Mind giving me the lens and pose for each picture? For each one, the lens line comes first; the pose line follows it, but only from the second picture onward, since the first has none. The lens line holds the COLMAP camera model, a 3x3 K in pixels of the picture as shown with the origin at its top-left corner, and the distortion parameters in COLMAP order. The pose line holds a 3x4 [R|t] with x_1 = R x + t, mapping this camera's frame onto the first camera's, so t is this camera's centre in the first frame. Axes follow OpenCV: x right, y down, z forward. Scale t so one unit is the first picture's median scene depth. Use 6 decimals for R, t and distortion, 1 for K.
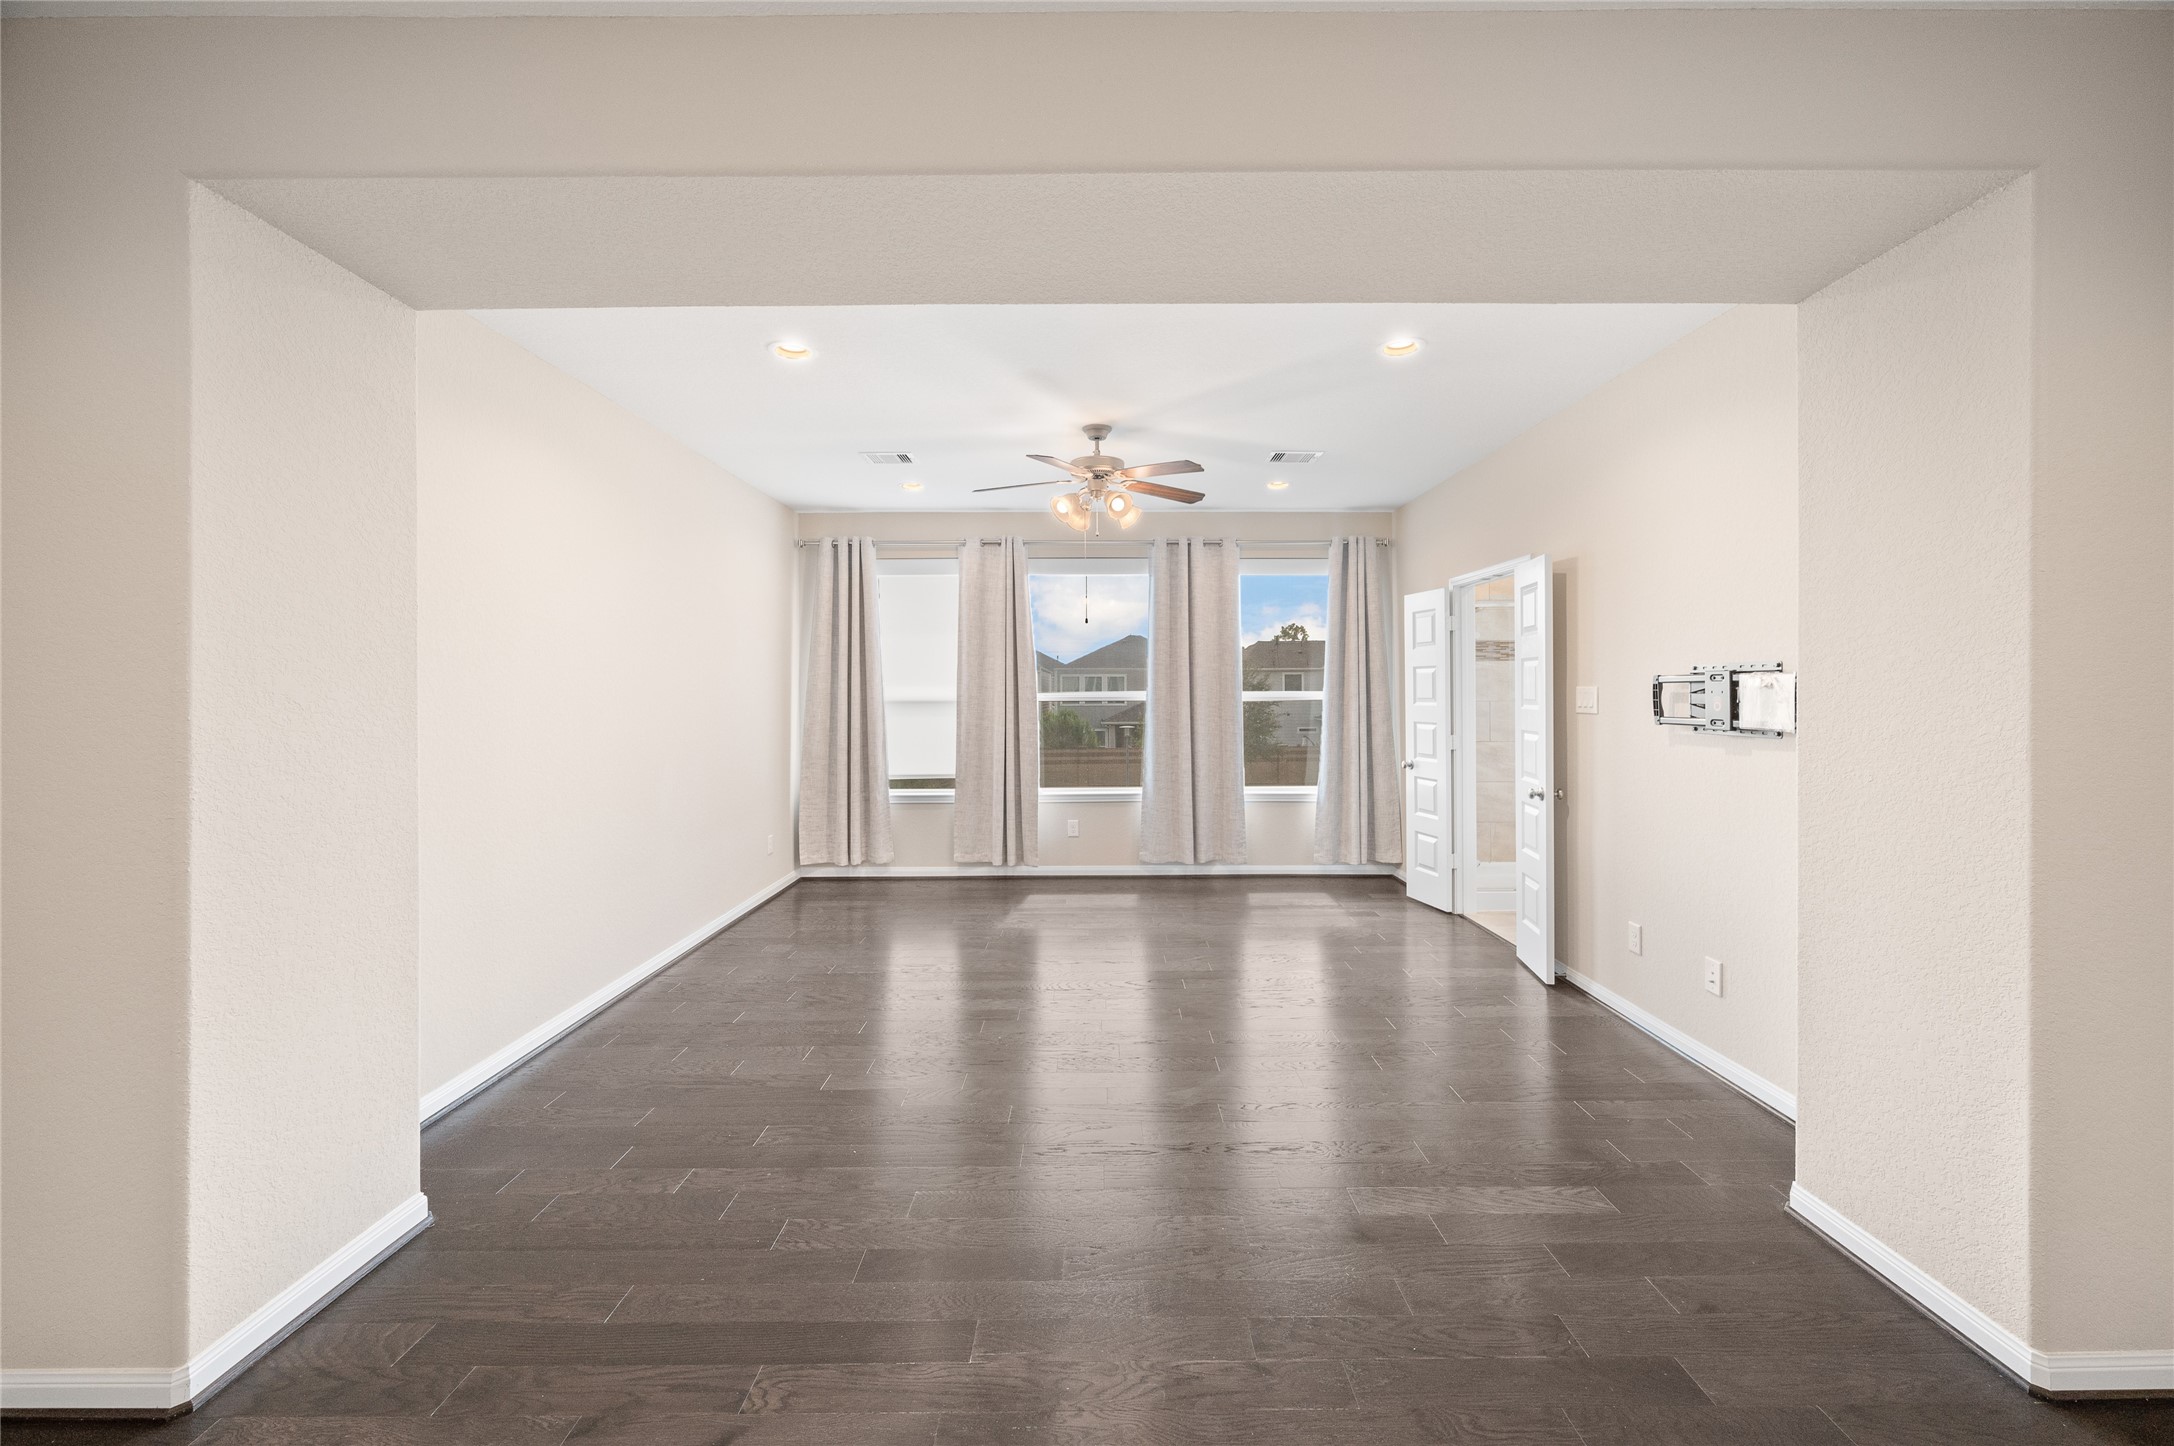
lens RADIAL K [[875.1, 0, 1083.7], [0, 875.1, 685.9], [0, 0, 1]] dist [-0.001788, 0.000310]
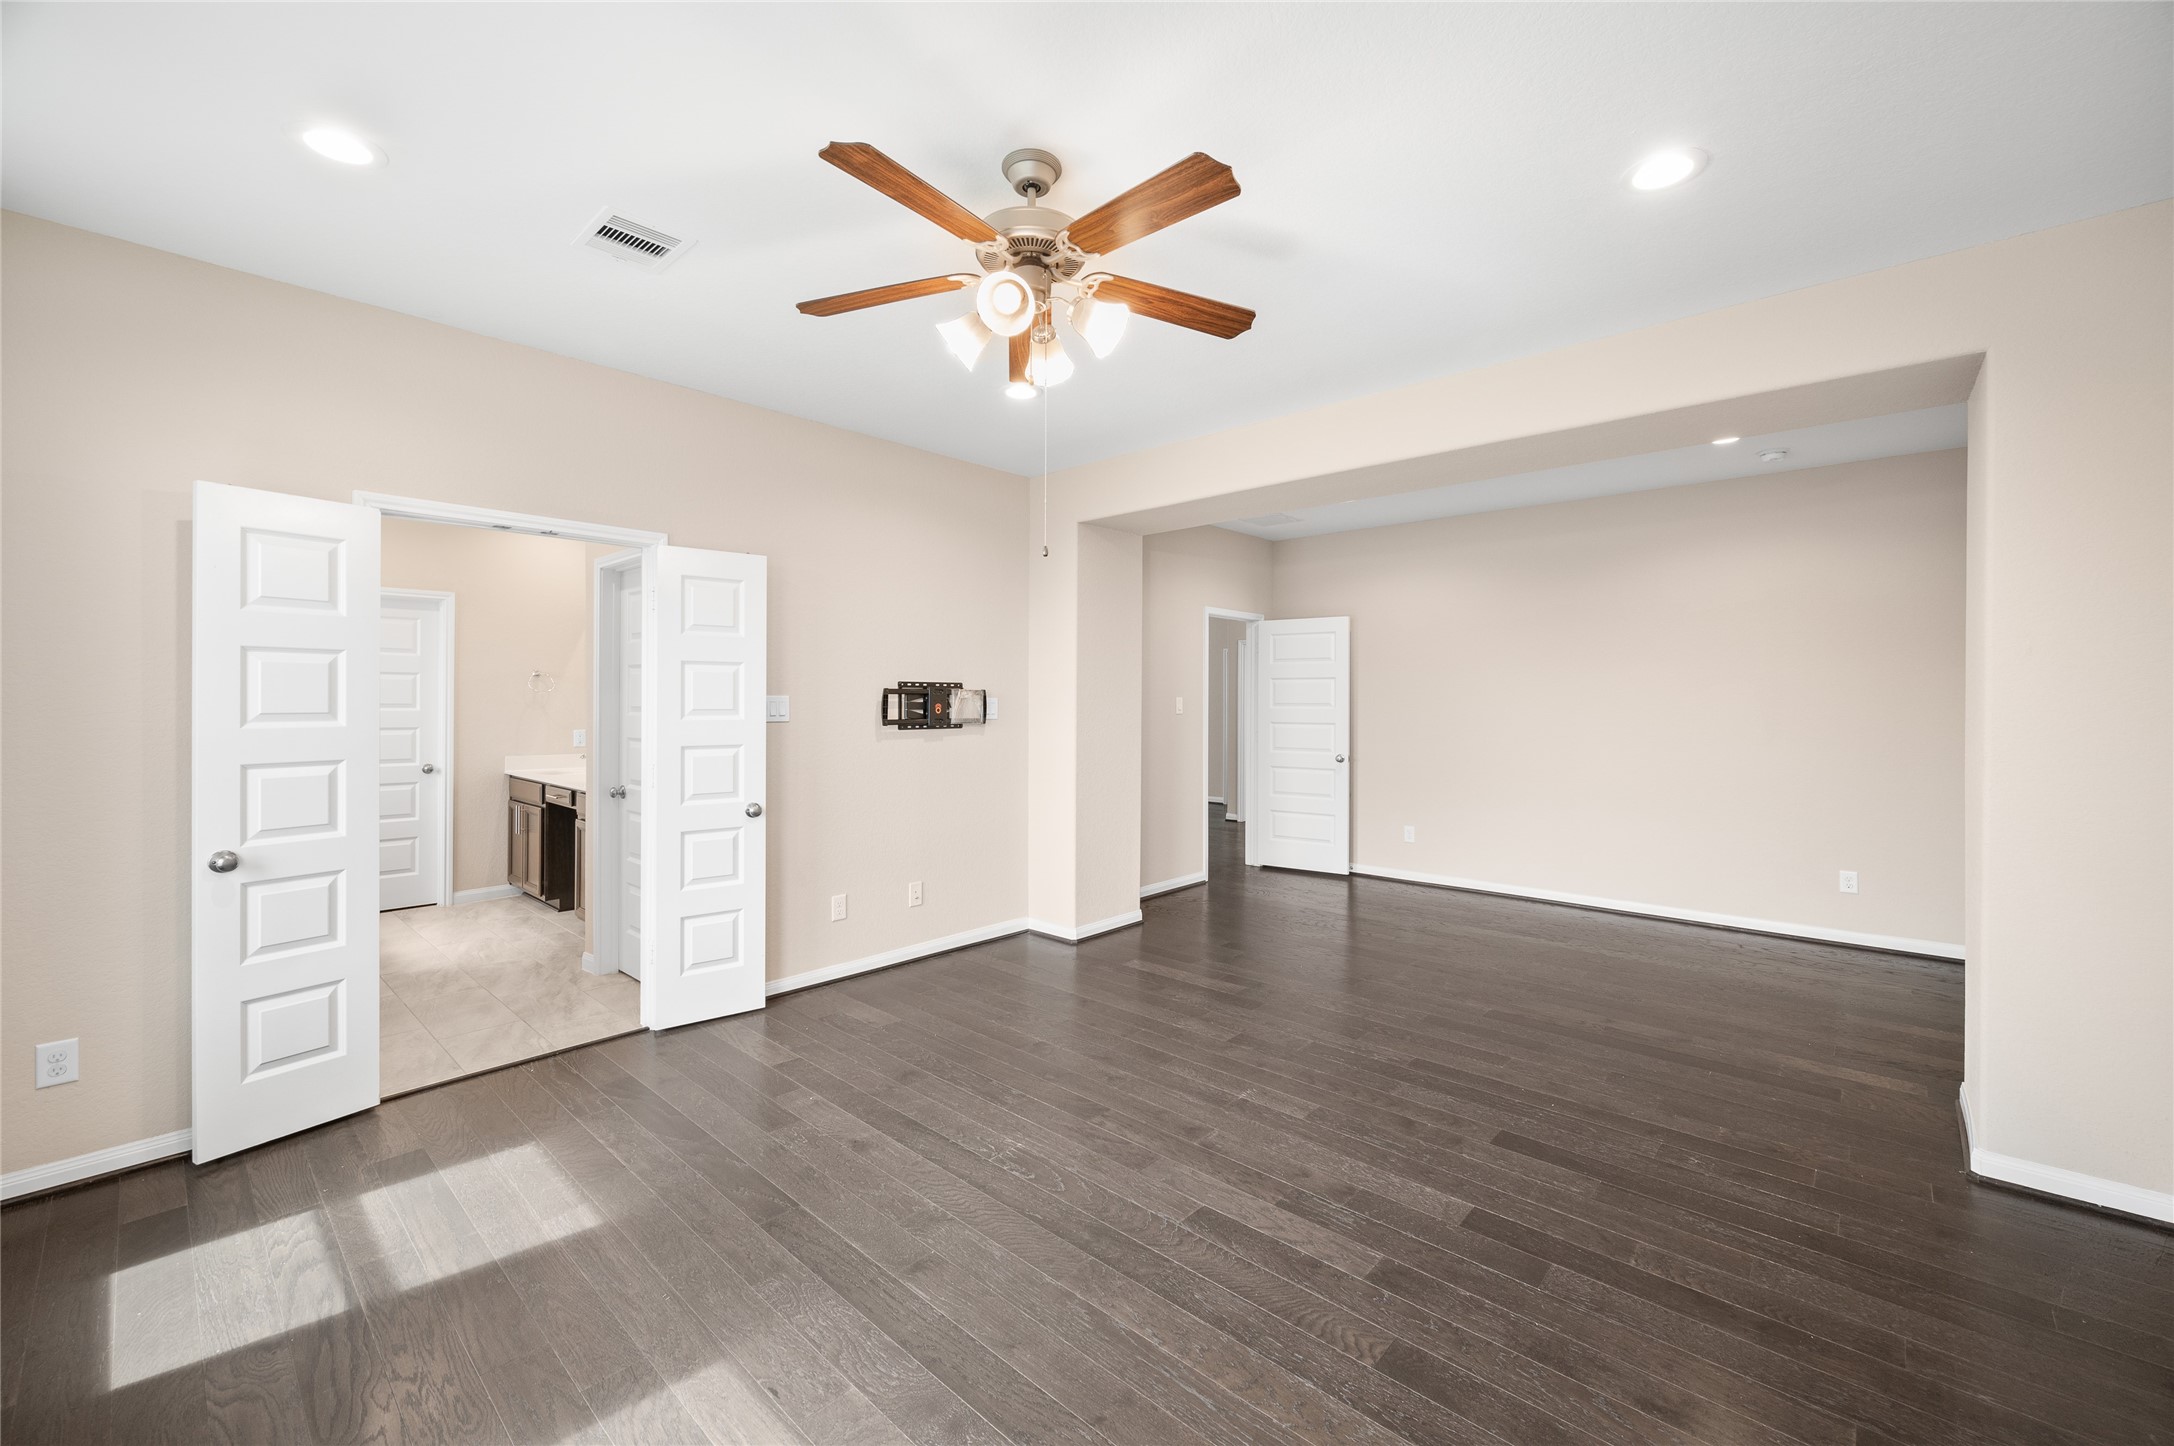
lens RADIAL K [[875.1, 0, 1094.4], [0, 875.1, 701.3], [0, 0, 1]] dist [-0.001788, 0.000310]
pose [[-0.750245, 0.000347, 0.661160, -0.234759], [-0.004073, 0.999978, -0.005146, 0.006728], [-0.661148, -0.006554, -0.750227, 0.932111]]
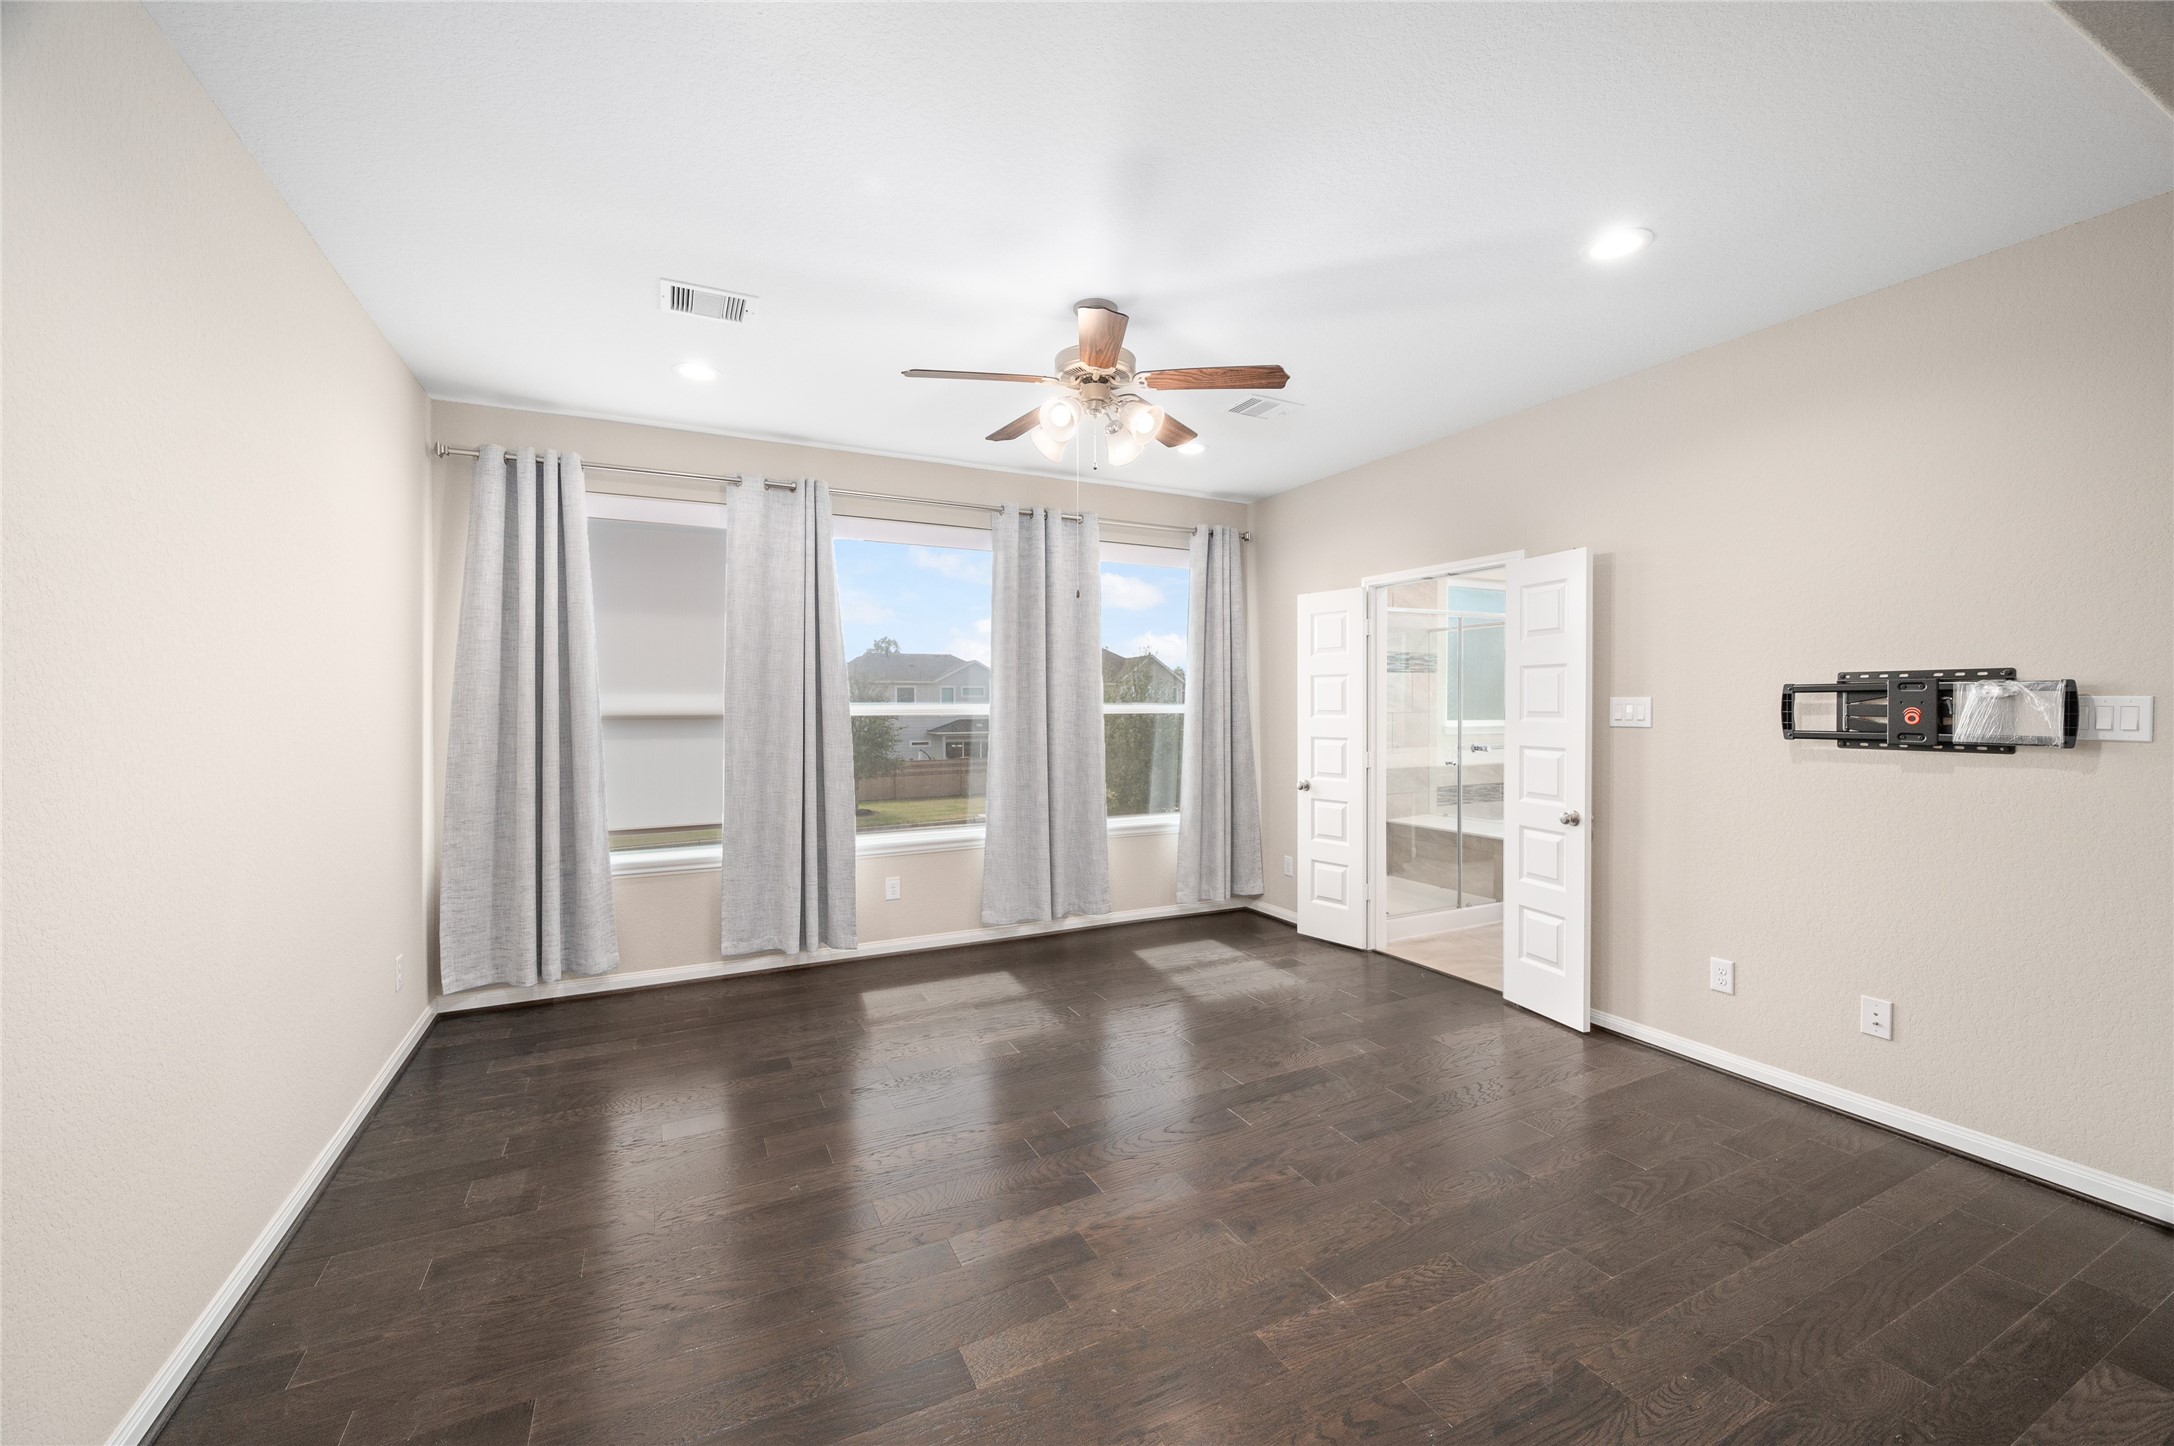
lens RADIAL K [[875.1, 0, 1091.6], [0, 875.1, 708.8], [0, 0, 1]] dist [-0.001788, 0.000310]
pose [[0.891464, -0.000633, 0.453091, -0.200728], [-0.004304, 0.999942, 0.009866, 0.003634], [-0.453071, -0.010745, 0.891410, 0.276234]]
